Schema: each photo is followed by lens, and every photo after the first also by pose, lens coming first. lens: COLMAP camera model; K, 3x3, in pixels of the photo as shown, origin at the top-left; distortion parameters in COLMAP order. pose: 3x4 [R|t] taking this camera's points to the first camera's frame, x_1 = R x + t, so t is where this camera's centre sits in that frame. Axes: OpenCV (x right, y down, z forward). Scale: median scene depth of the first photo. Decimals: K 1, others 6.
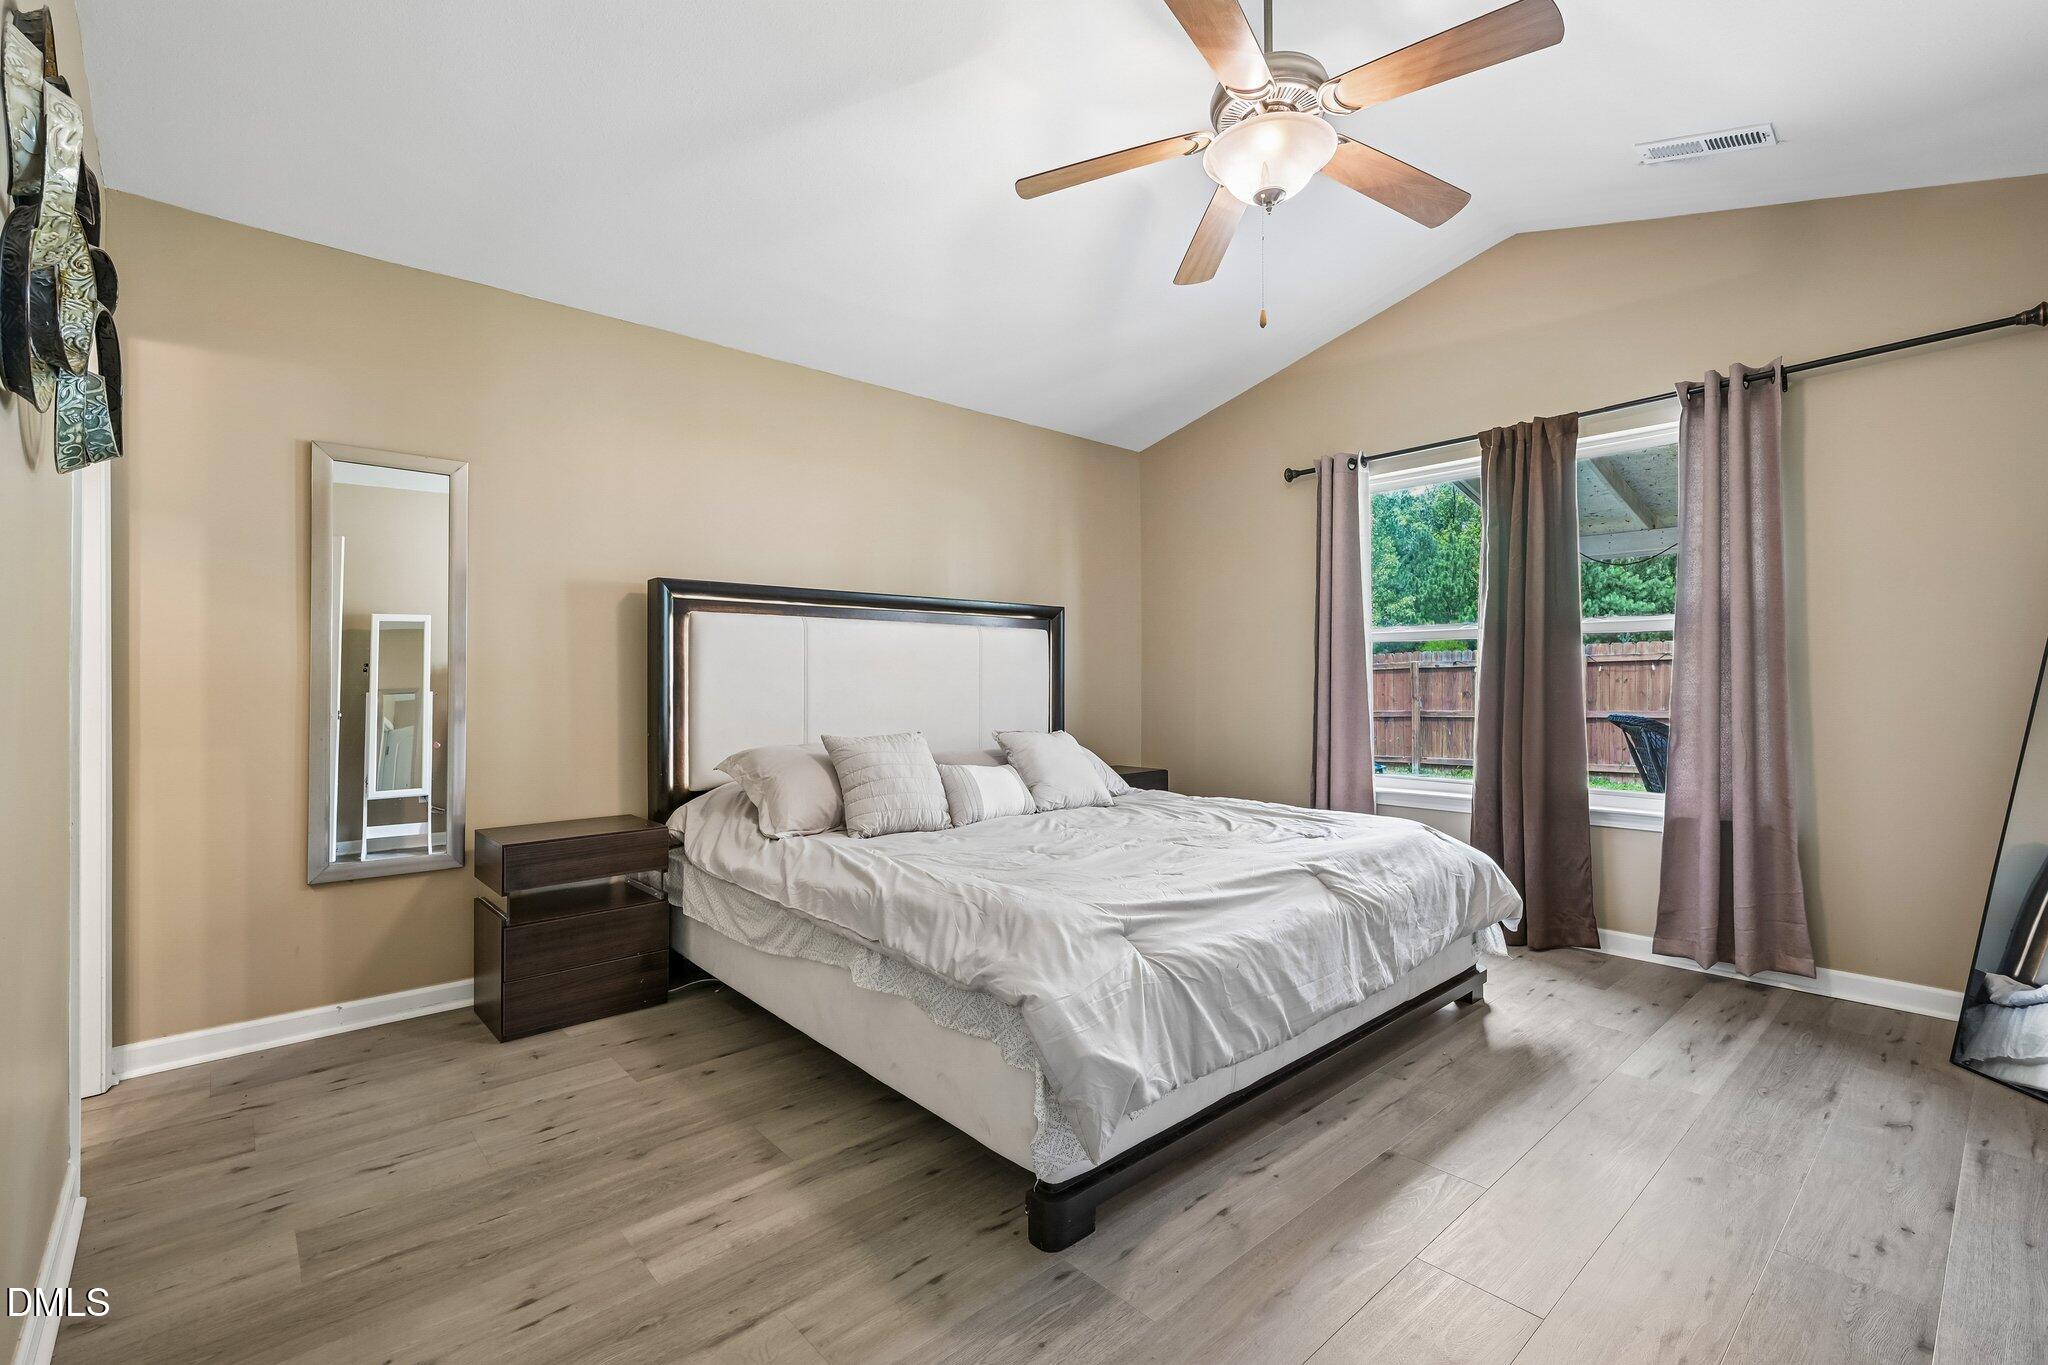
lens RADIAL K [[936.0, 0, 1017.2], [0, 936.0, 682.2], [0, 0, 1]] dist [0.002404, 0.000569]
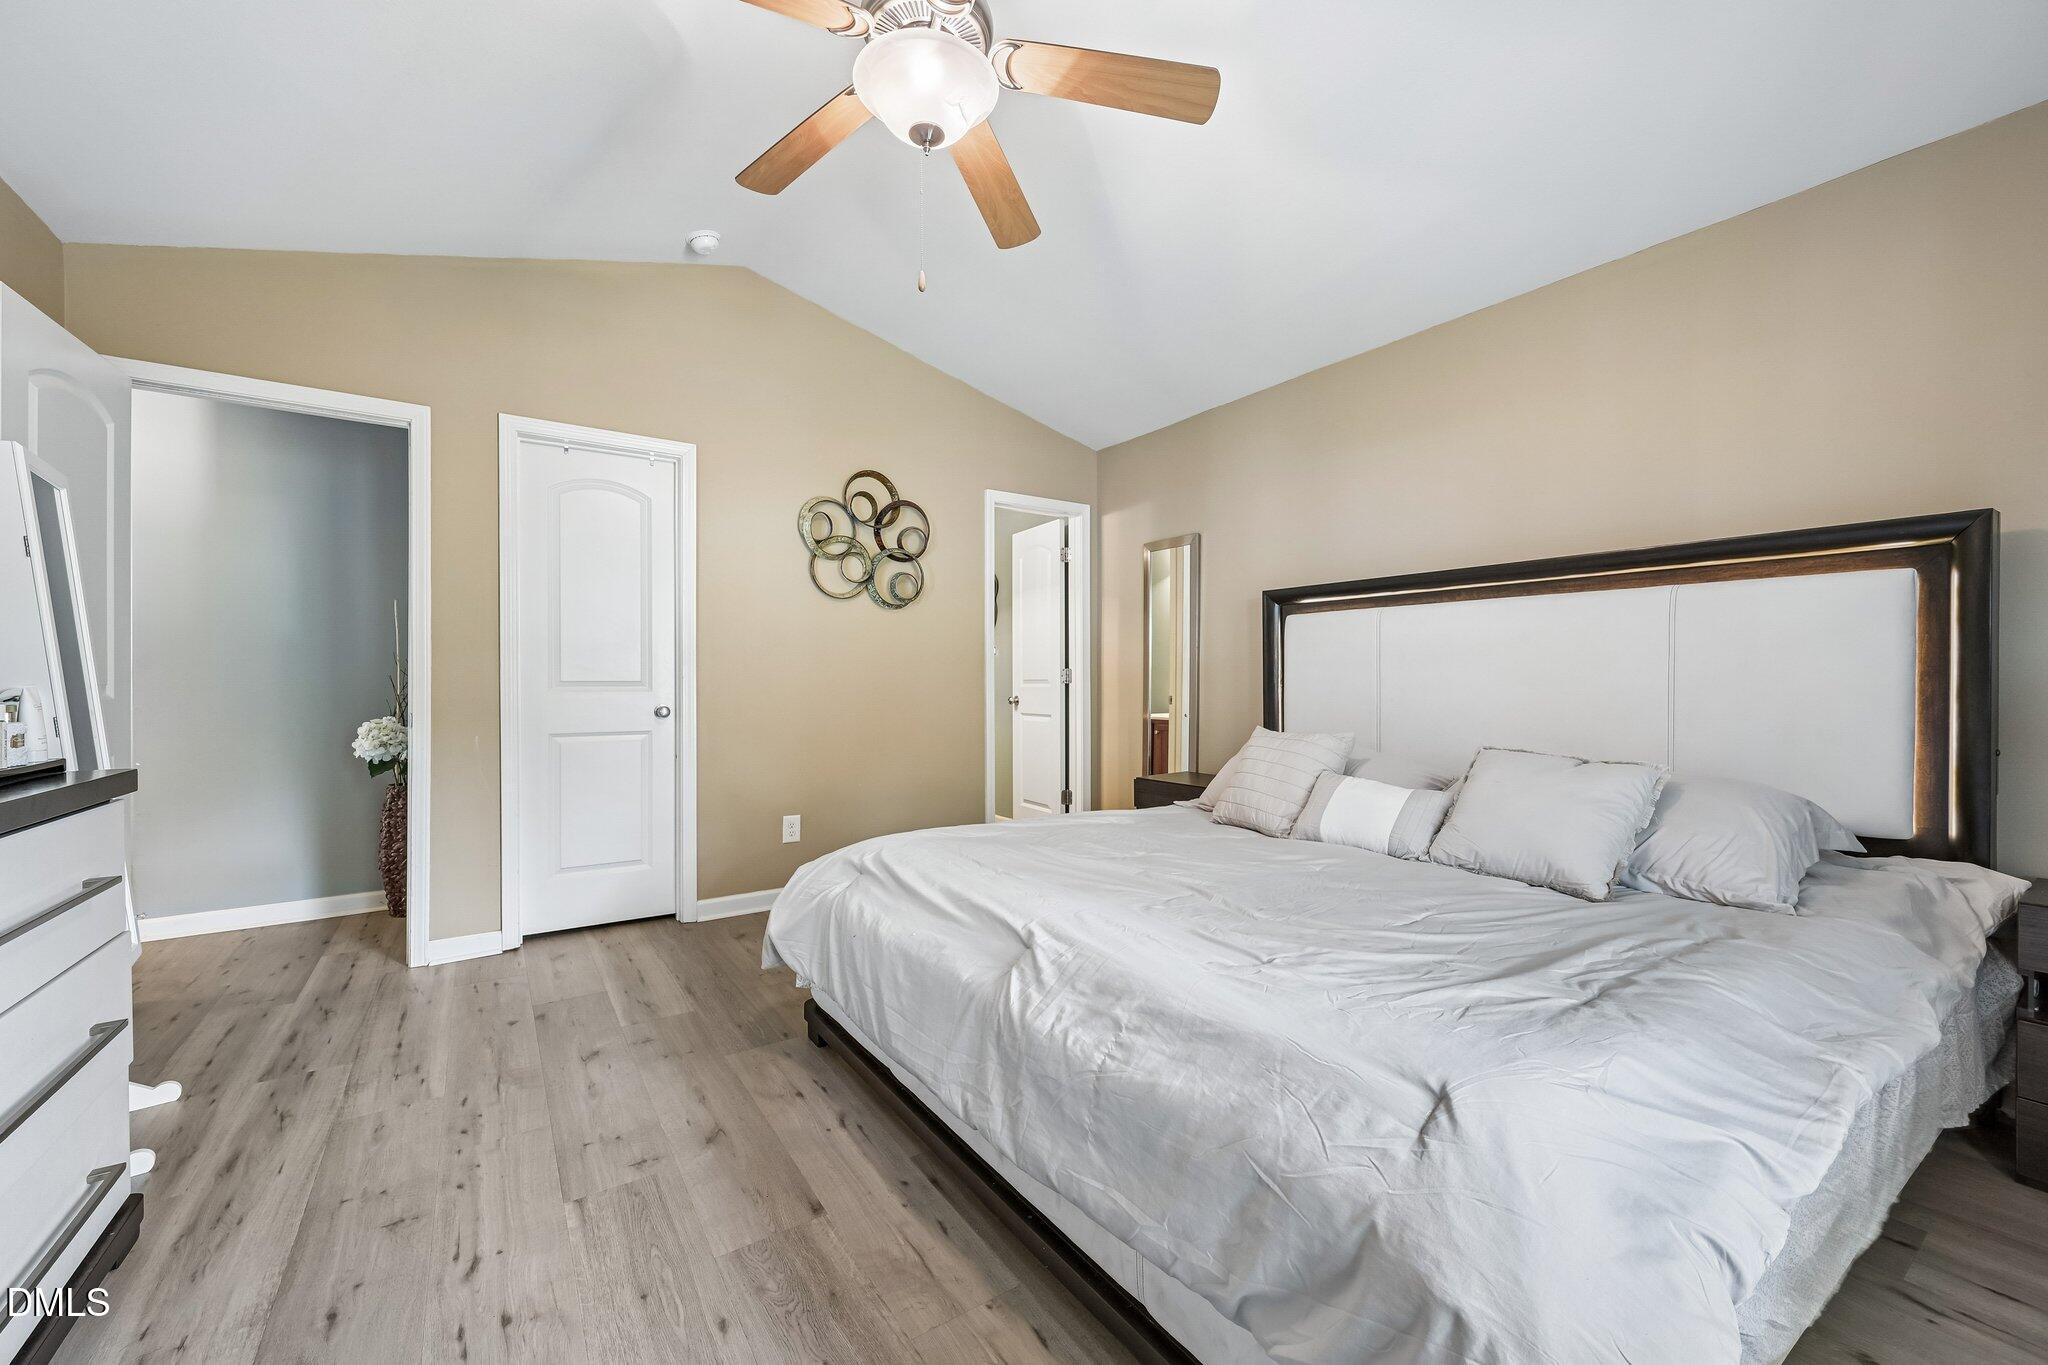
lens RADIAL K [[818.7, 0, 1015.5], [0, 818.7, 675.9], [0, 0, 1]] dist [-0.002148, 0.001913]
pose [[-0.161056, 0.005857, -0.986928, 0.913088], [0.002030, 0.999982, 0.005603, -0.007720], [0.986943, -0.001101, -0.161065, 1.057451]]
